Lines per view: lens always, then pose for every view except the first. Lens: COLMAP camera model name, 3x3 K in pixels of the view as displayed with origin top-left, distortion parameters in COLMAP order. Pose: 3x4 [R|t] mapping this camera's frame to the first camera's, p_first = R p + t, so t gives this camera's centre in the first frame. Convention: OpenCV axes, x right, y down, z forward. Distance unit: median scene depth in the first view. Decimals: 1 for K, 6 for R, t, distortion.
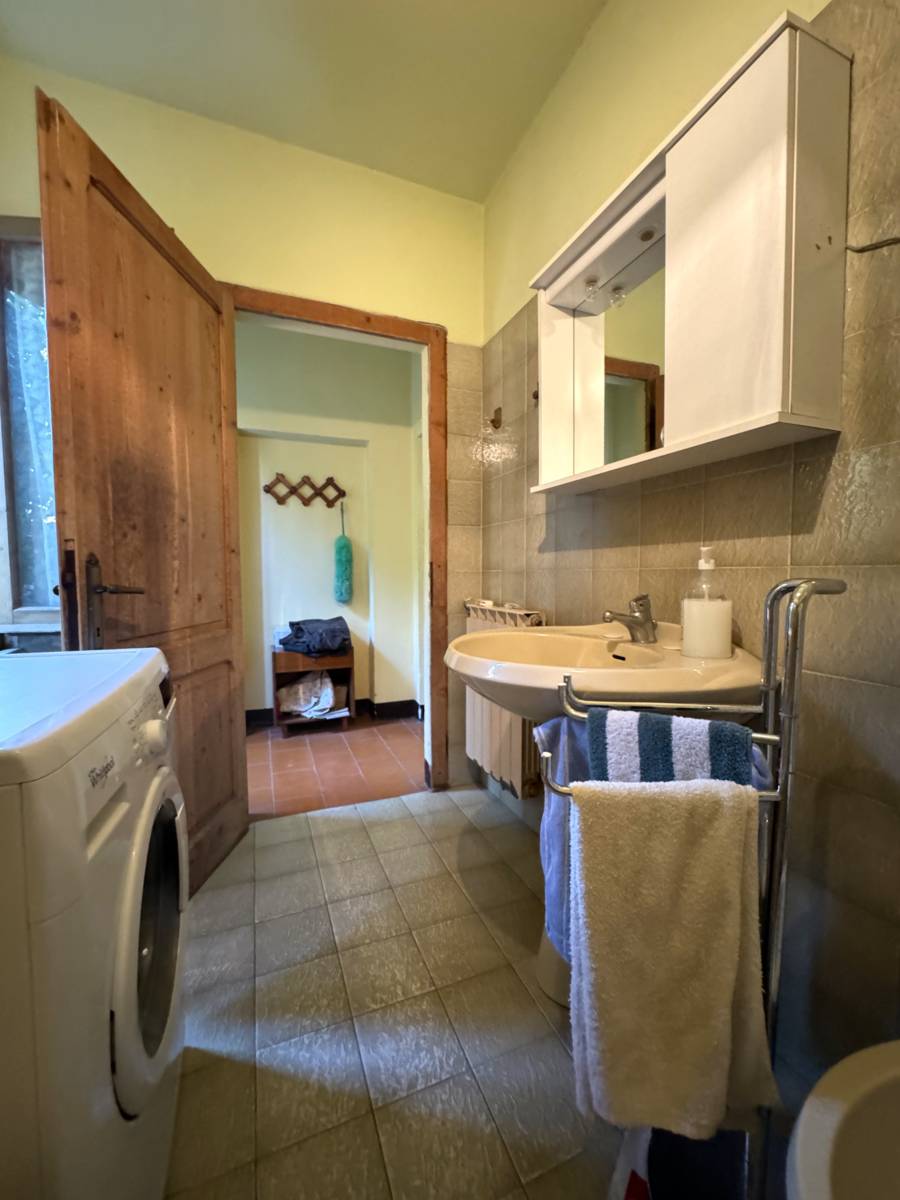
lens RADIAL K [[477.3, 0, 453.4], [0, 477.3, 593.1], [0, 0, 1]] dist [-0.003493, 0.000410]
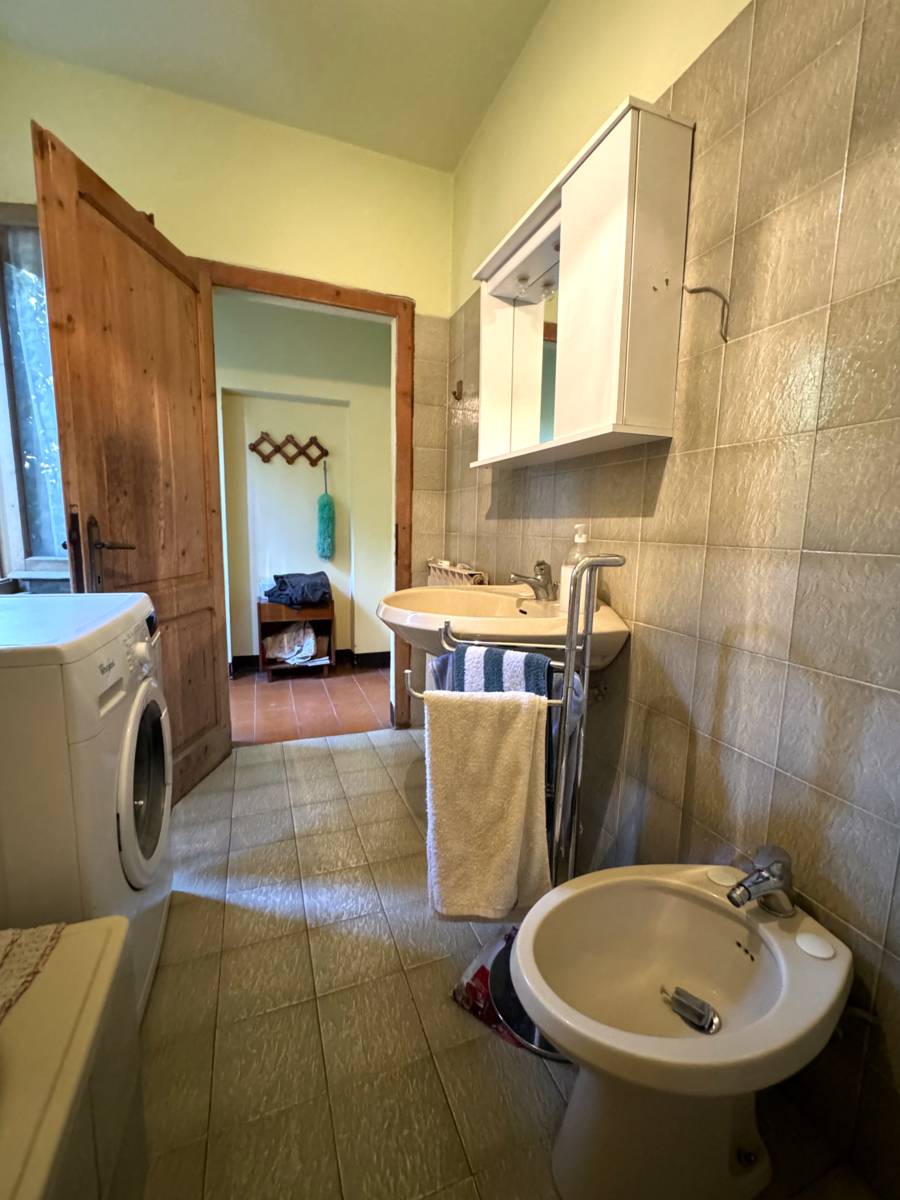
lens RADIAL K [[500.5, 0, 454.3], [0, 500.5, 592.3], [0, 0, 1]] dist [-0.002363, 0.000195]
pose [[0.999511, 0.027181, -0.015475, 0.165499], [-0.025755, 0.995976, 0.085844, -0.017419], [0.017746, -0.085403, 0.996188, -0.234037]]
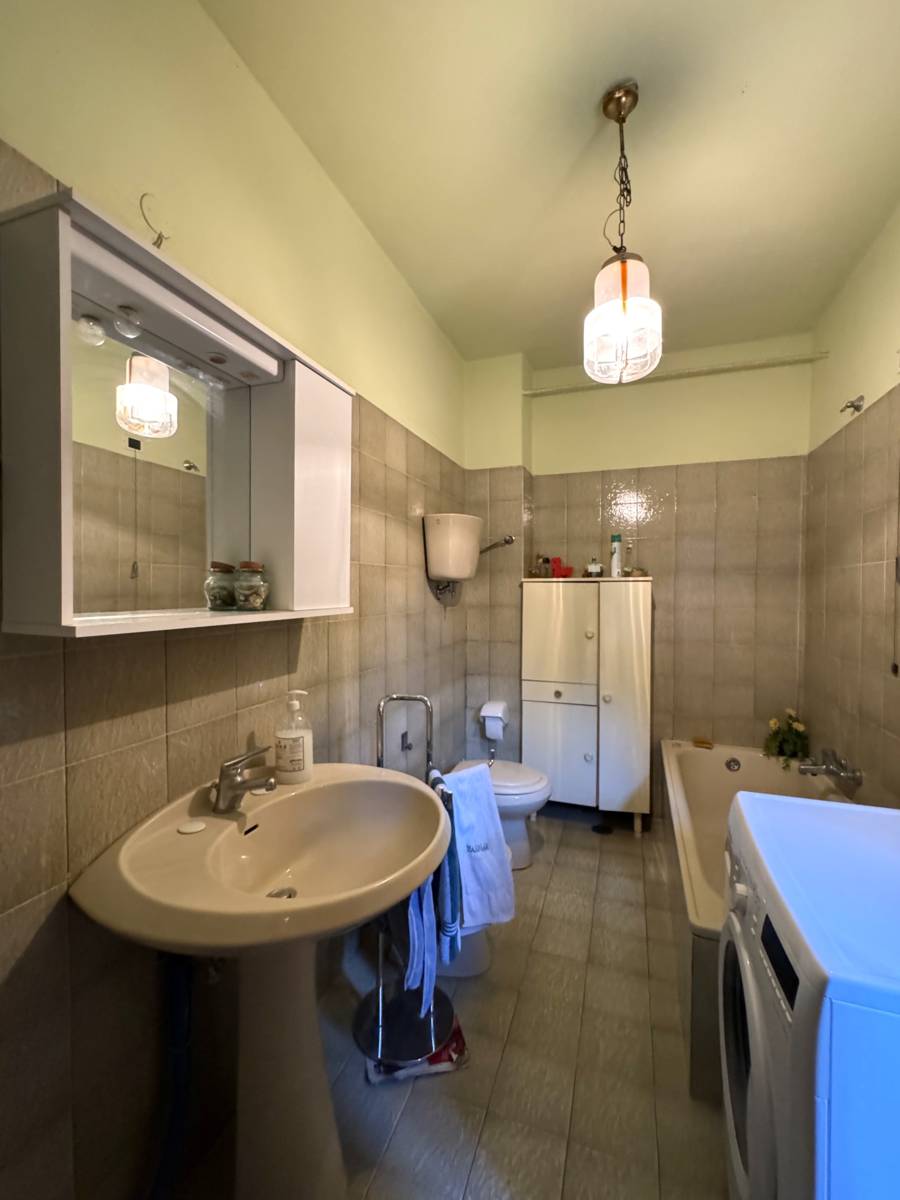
lens RADIAL K [[500.5, 0, 454.3], [0, 500.5, 592.3], [0, 0, 1]] dist [-0.002363, 0.000195]
pose [[-0.741357, -0.001619, 0.671109, -0.486079], [0.033513, 0.998660, 0.039430, -0.287969], [-0.670273, 0.051722, -0.740310, 1.228218]]
